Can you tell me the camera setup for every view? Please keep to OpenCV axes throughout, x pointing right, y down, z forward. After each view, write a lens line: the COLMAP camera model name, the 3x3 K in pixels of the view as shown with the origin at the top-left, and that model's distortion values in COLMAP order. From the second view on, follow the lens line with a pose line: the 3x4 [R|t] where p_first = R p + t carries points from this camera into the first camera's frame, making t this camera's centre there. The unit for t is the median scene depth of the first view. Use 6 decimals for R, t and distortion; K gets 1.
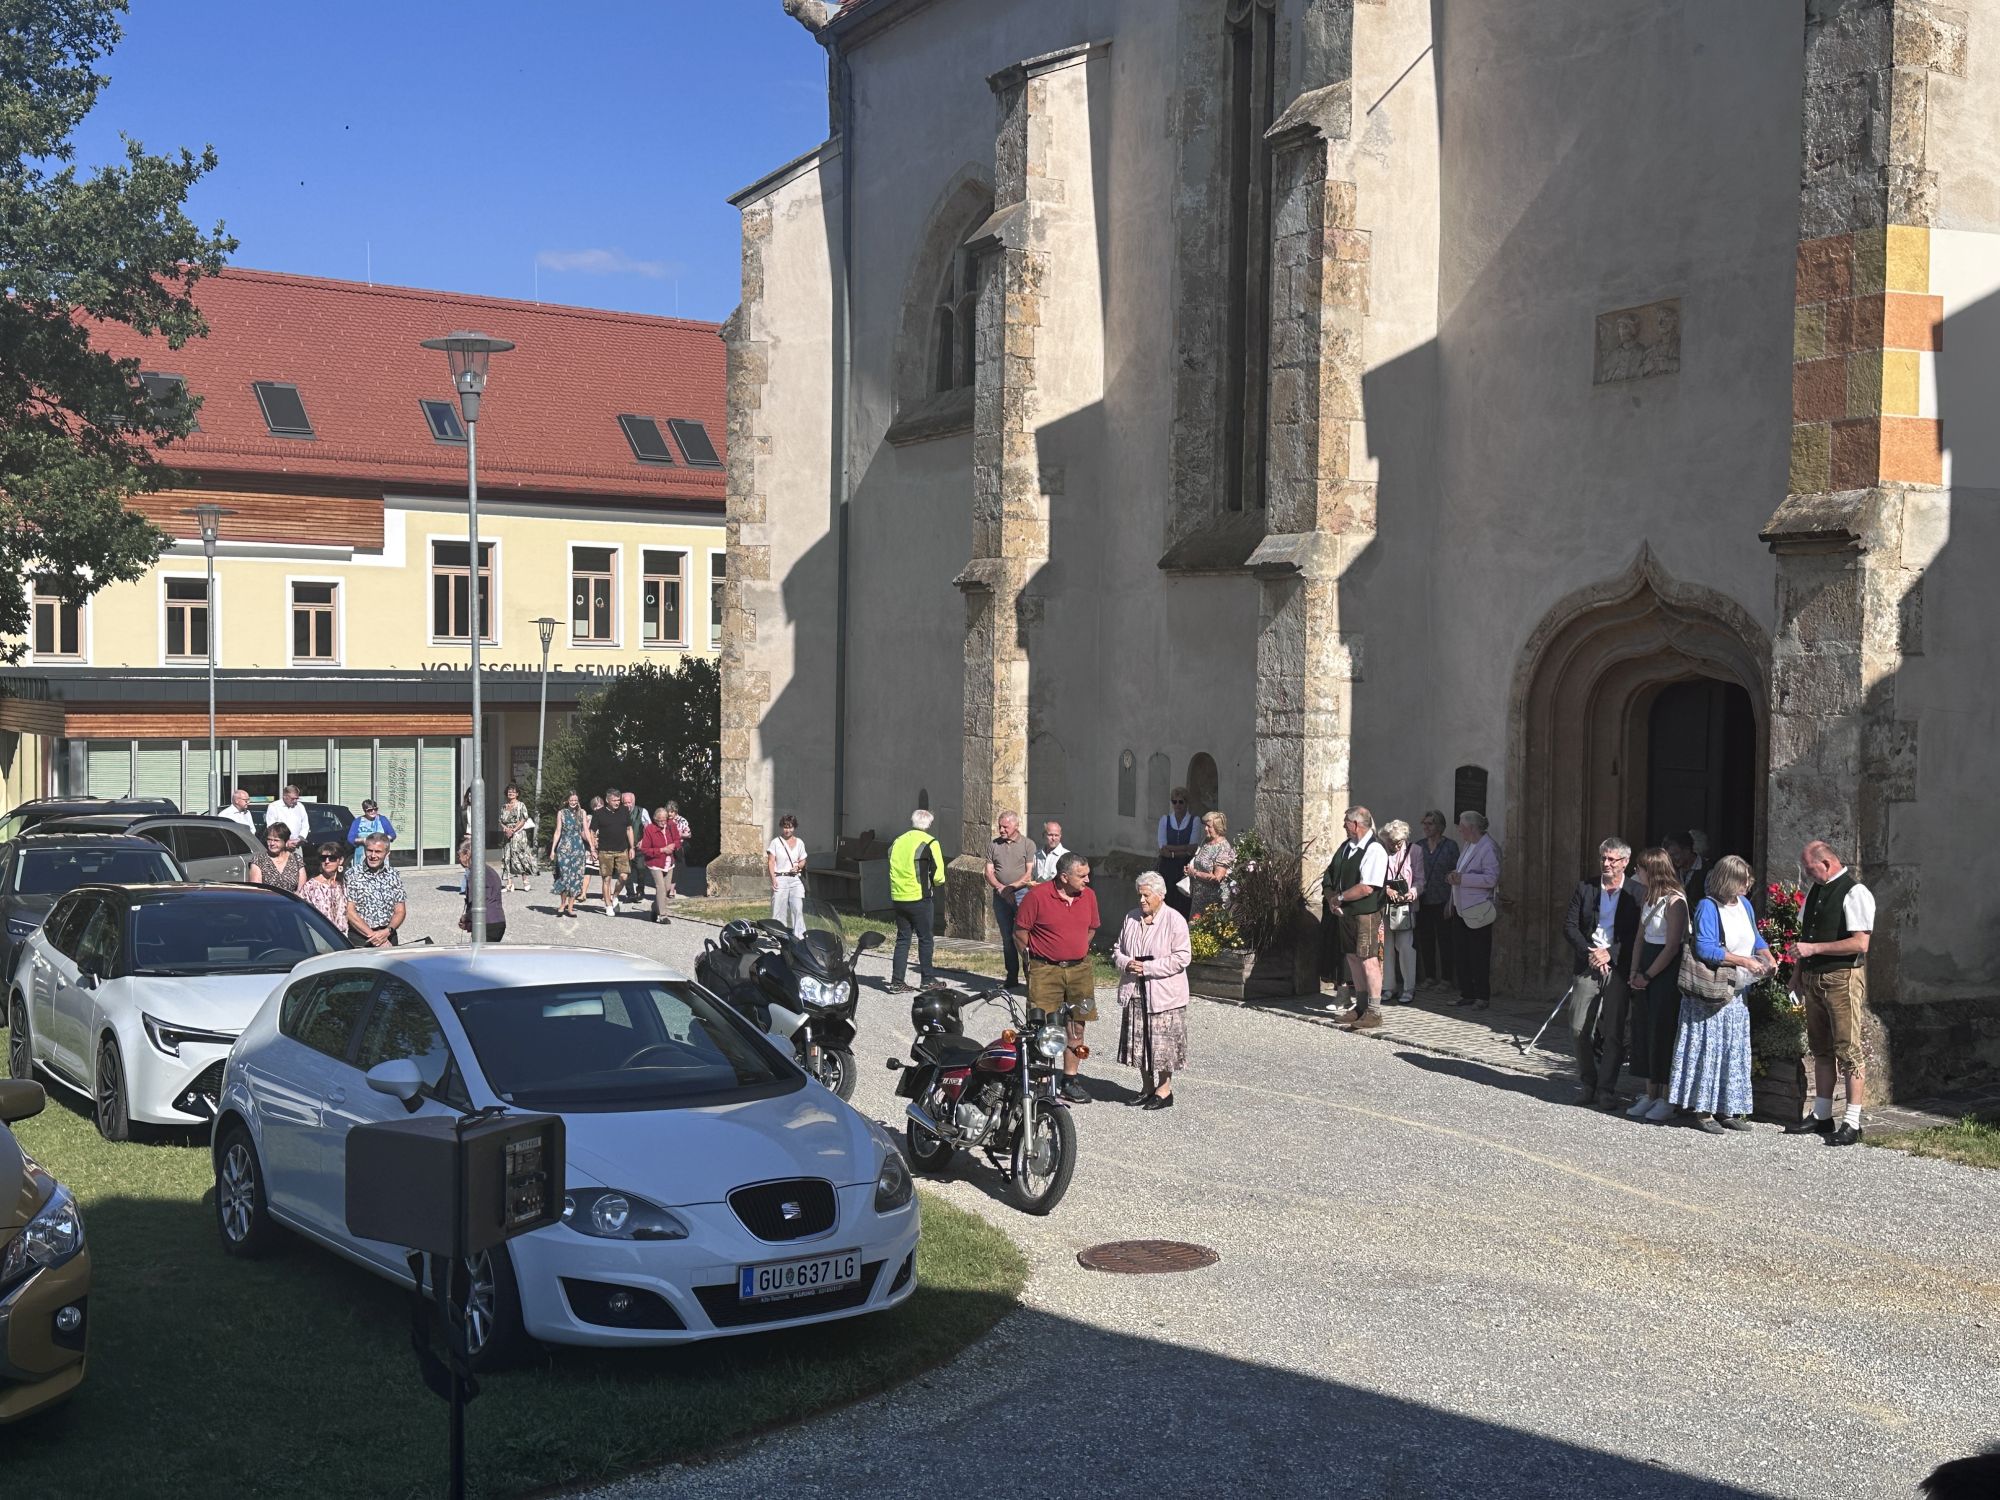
lens RADIAL K [[2283.3, 0, 989.3], [0, 2283.3, 739.5], [0, 0, 1]] dist [0.120081, 0.000000]
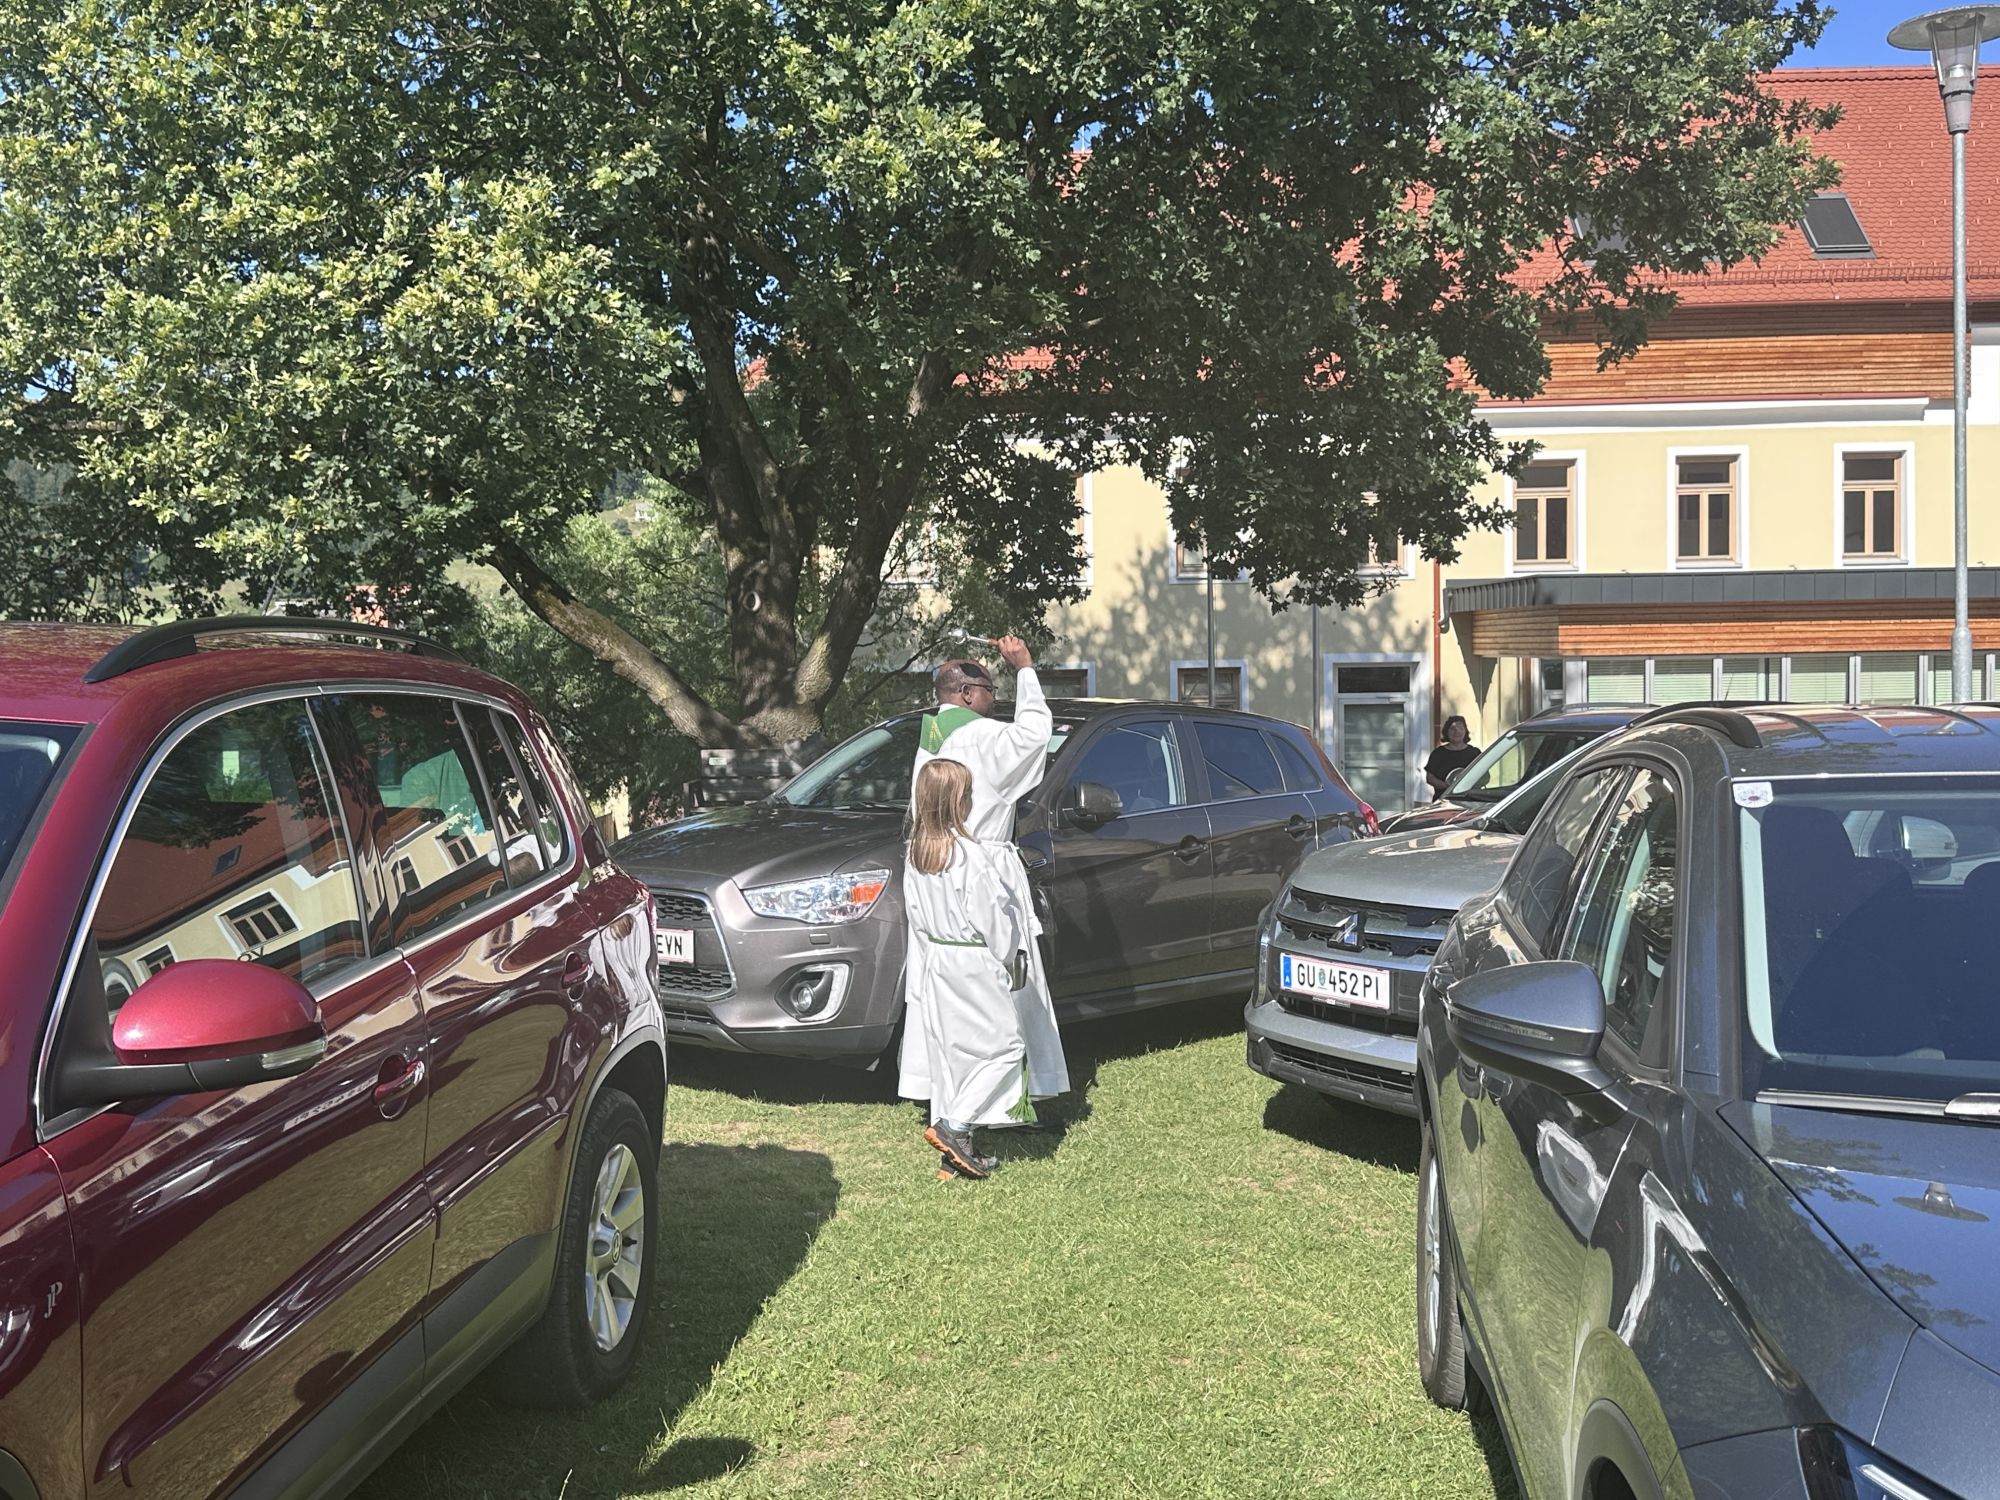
lens RADIAL K [[2020.5, 0, 983.6], [0, 2020.5, 751.1], [0, 0, 1]] dist [0.004749, 0.000000]
pose [[0.804524, 0.004072, -0.593906, -0.225671], [0.005645, 0.999879, 0.014502, 0.026756], [0.593893, -0.015020, 0.804404, 0.514626]]
